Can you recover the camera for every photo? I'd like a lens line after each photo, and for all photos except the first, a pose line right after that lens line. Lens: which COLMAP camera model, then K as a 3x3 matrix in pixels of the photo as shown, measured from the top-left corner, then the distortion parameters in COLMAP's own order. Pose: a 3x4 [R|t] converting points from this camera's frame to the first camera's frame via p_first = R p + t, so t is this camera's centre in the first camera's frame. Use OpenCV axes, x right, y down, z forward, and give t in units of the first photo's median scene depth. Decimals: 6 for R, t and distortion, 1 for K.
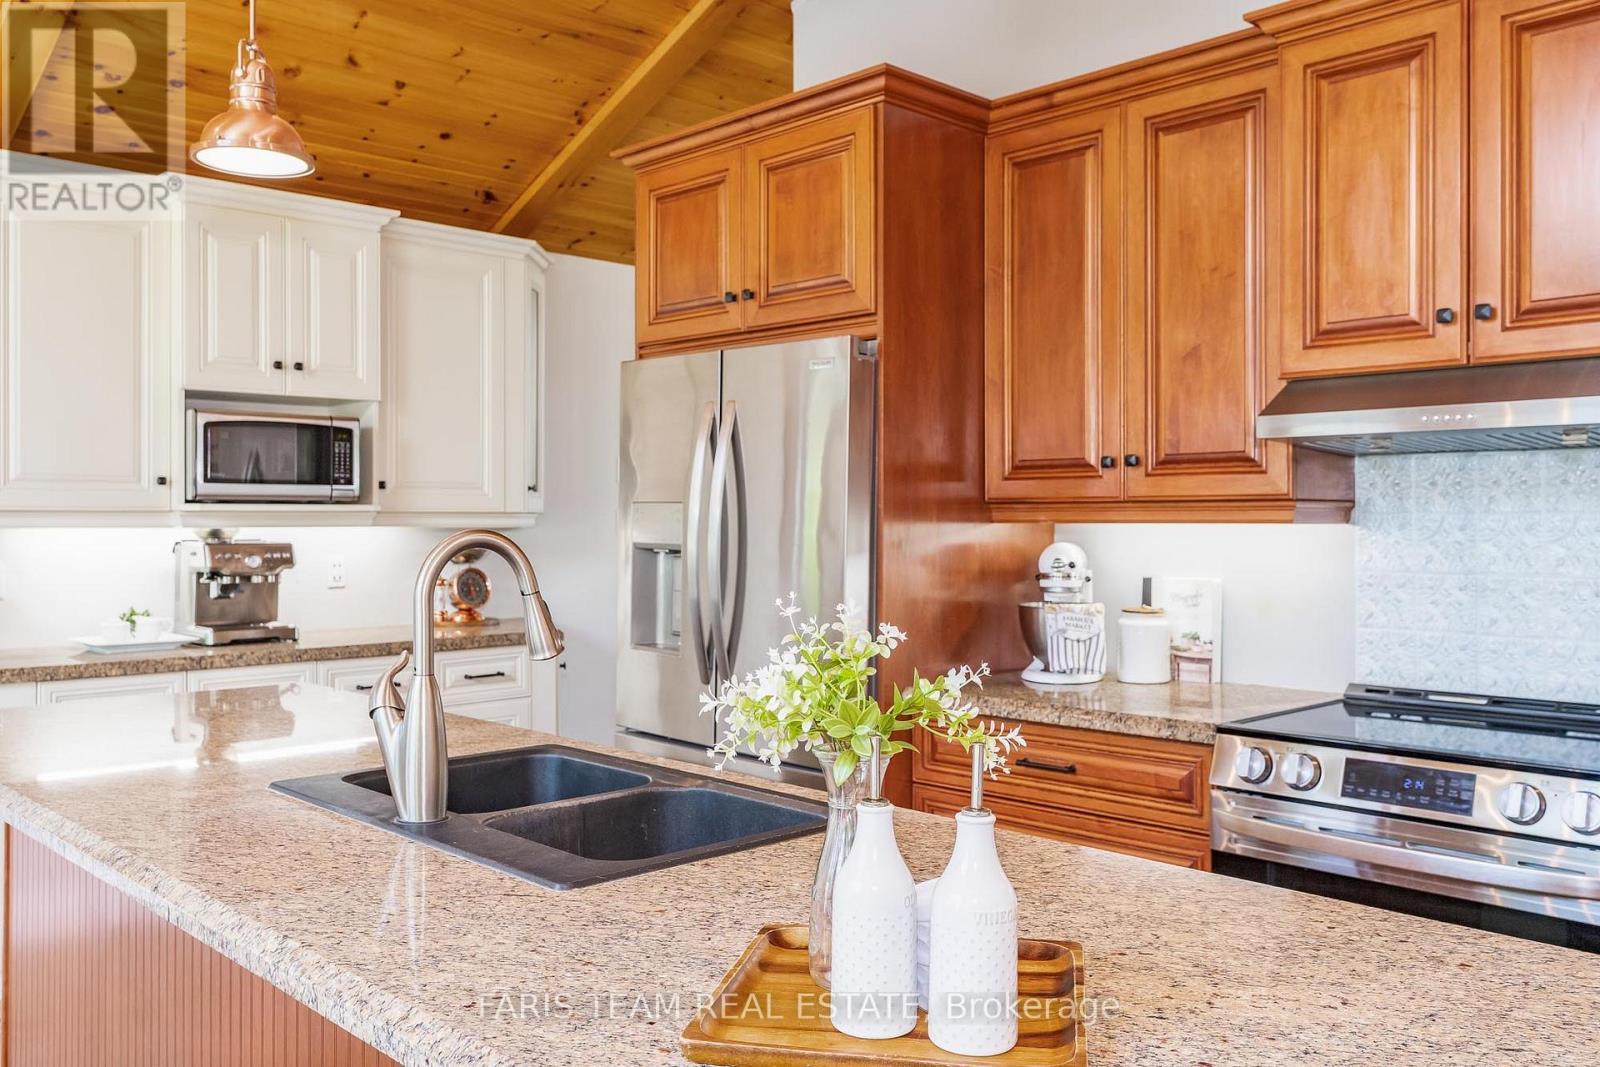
lens RADIAL K [[1322.7, 0, 810.6], [0, 1322.7, 517.1], [0, 0, 1]] dist [0.010224, 0.001400]
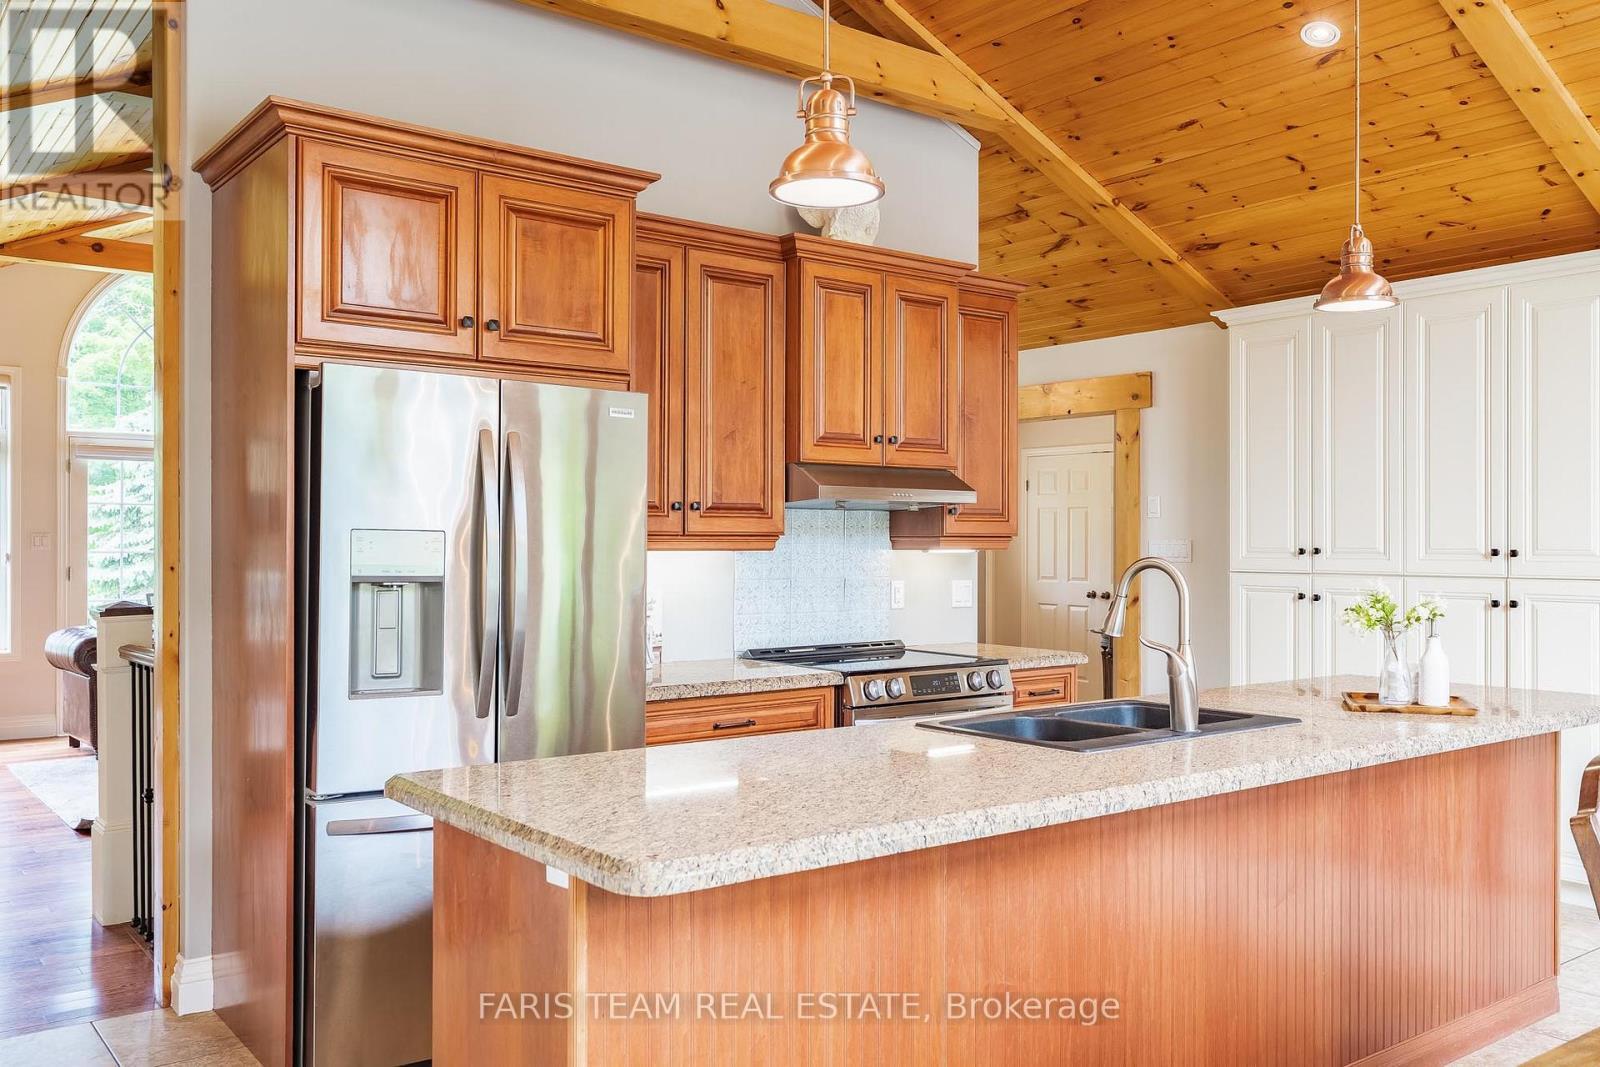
lens RADIAL K [[1322.7, 0, 794.6], [0, 1322.7, 537.7], [0, 0, 1]] dist [0.010224, 0.001400]
pose [[0.123268, 0.003943, 0.992366, -1.070921], [-0.003926, 0.999986, -0.003486, -0.004462], [-0.992366, -0.003467, 0.123282, 0.682288]]
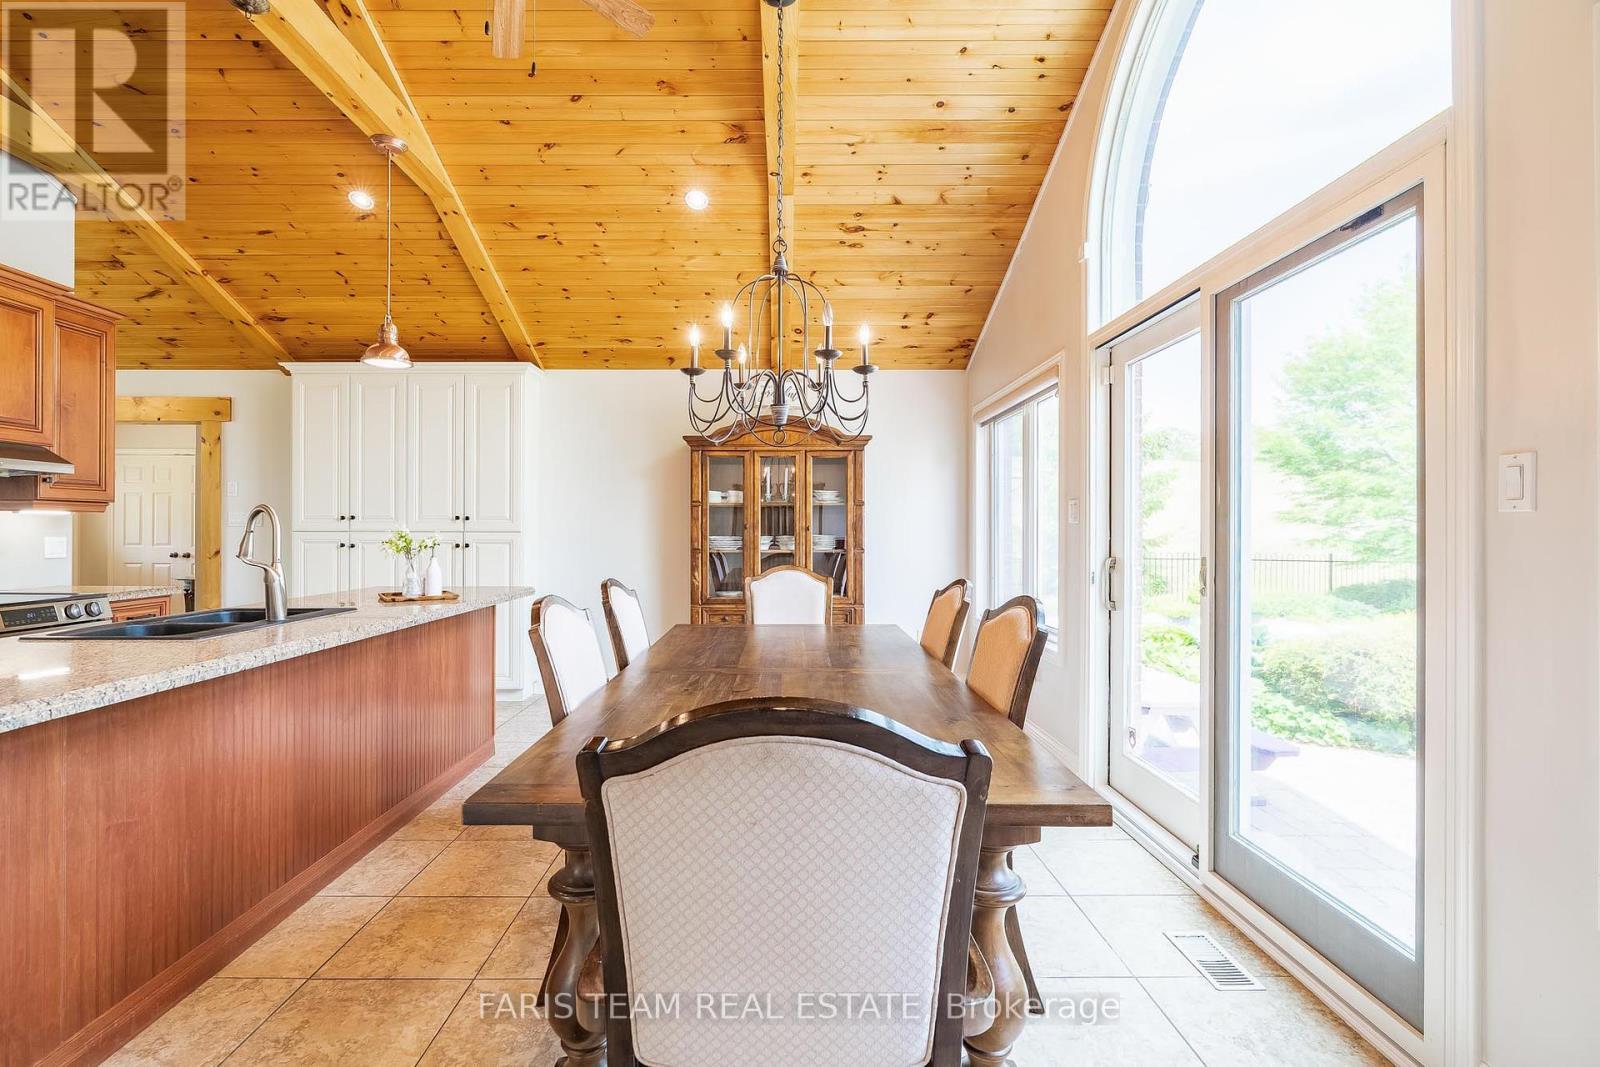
lens RADIAL K [[737.4, 0, 774.7], [0, 737.4, 528.3], [0, 0, 1]] dist [-0.012638, 0.004137]
pose [[-0.713438, 0.002780, 0.700713, -1.021649], [-0.003729, 0.999963, -0.007765, 0.034537], [-0.700708, -0.008153, -0.713401, 0.707171]]
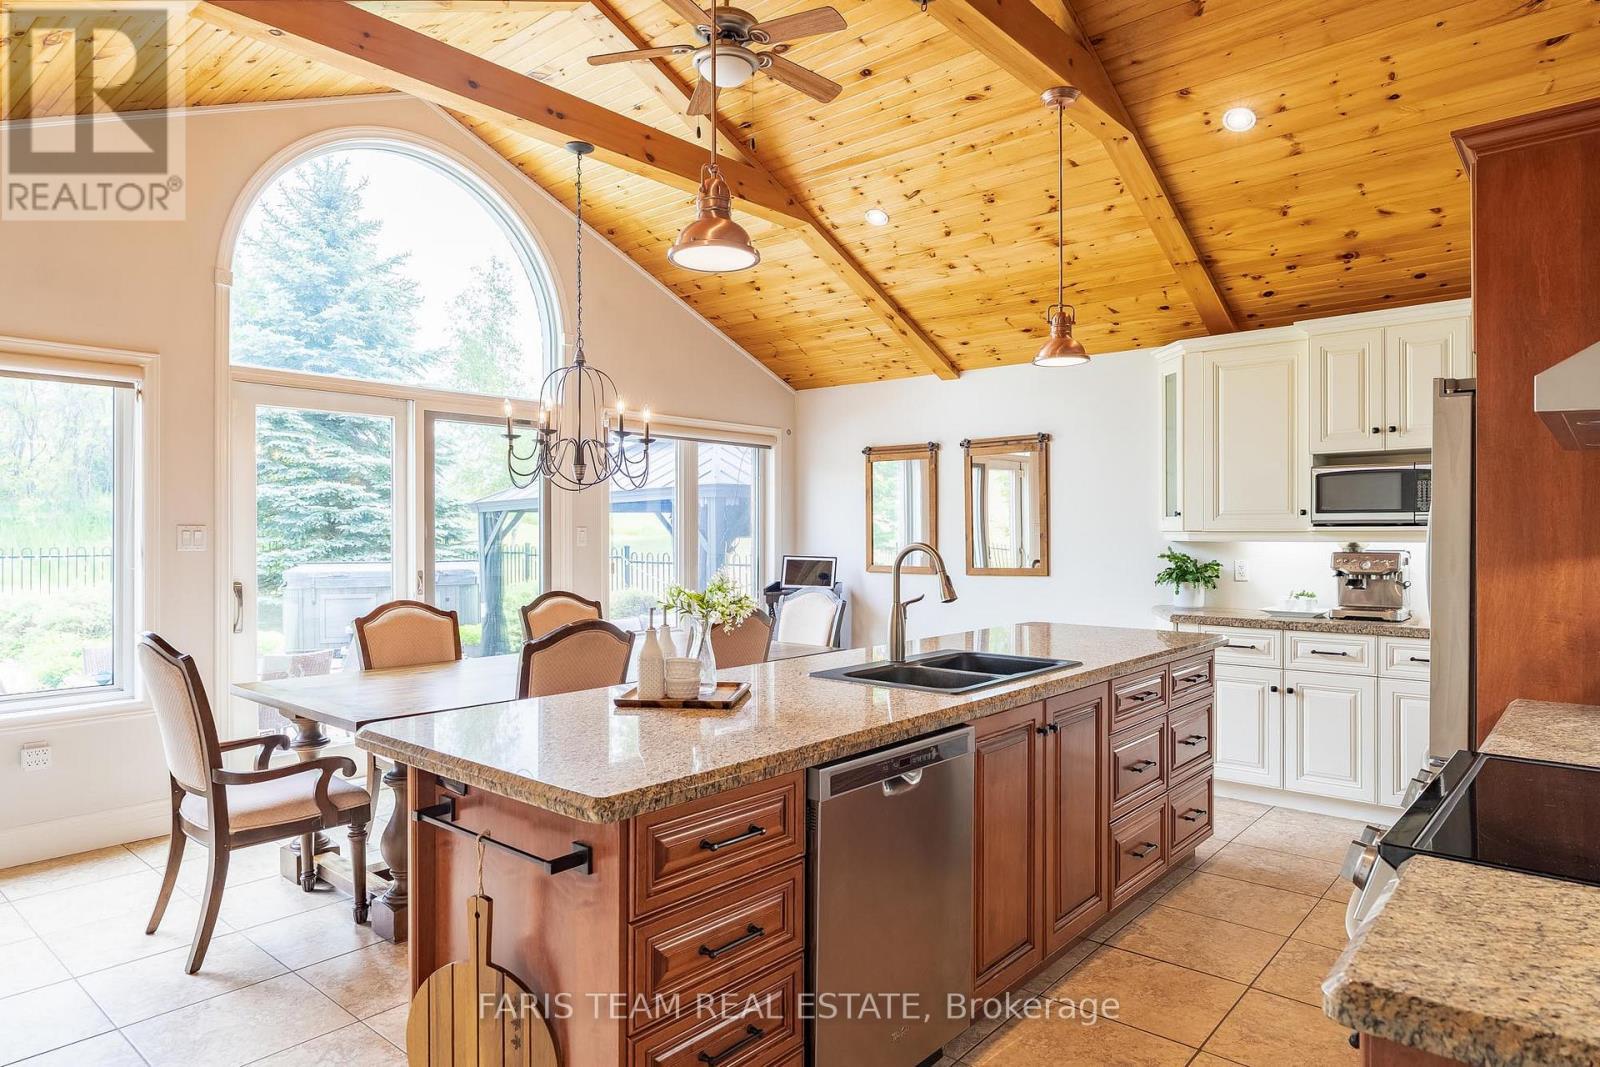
lens RADIAL K [[975.5, 0, 788.0], [0, 975.5, 527.7], [0, 0, 1]] dist [-0.004088, 0.001177]
pose [[0.067469, -0.004421, -0.997712, 0.787199], [0.000844, 0.999990, -0.004374, -0.004866], [0.997721, -0.000547, 0.067472, 0.360783]]
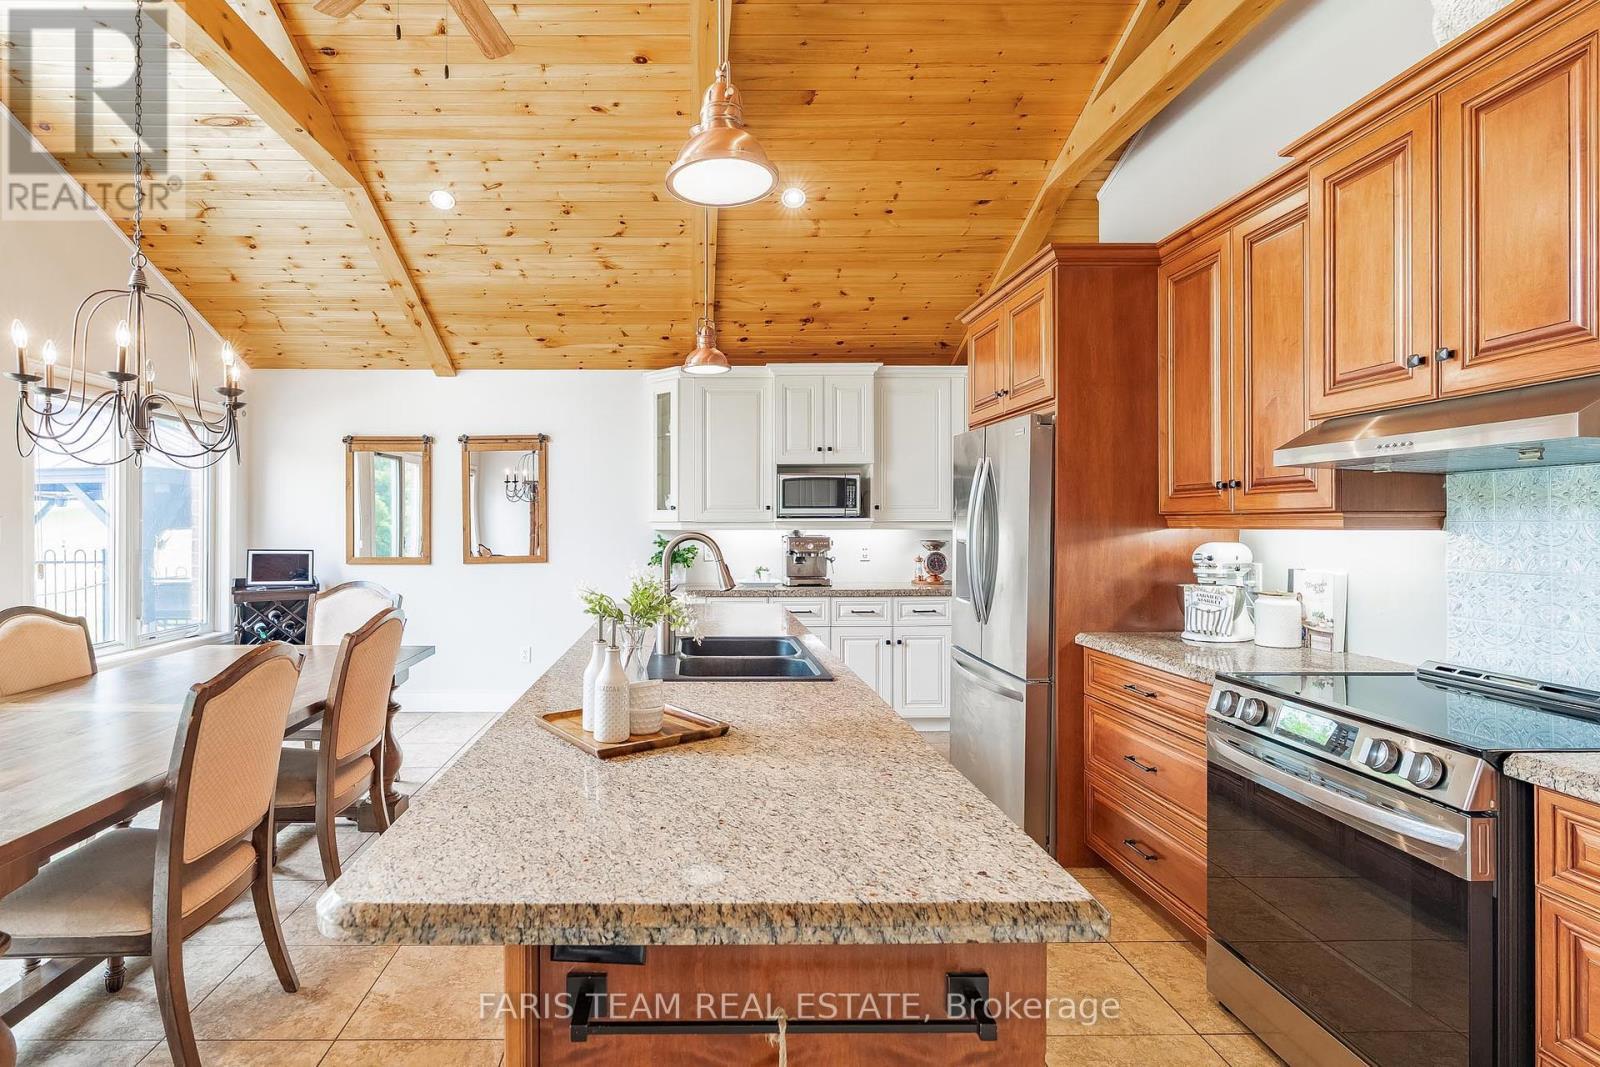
lens RADIAL K [[791.7, 0, 703.5], [0, 791.7, 520.0], [0, 0, 1]] dist [-0.009635, 0.003887]
pose [[0.716435, -0.004935, -0.697637, 0.396773], [0.002583, 0.999987, -0.004421, -0.002433], [0.697649, 0.001366, 0.716438, 0.015695]]
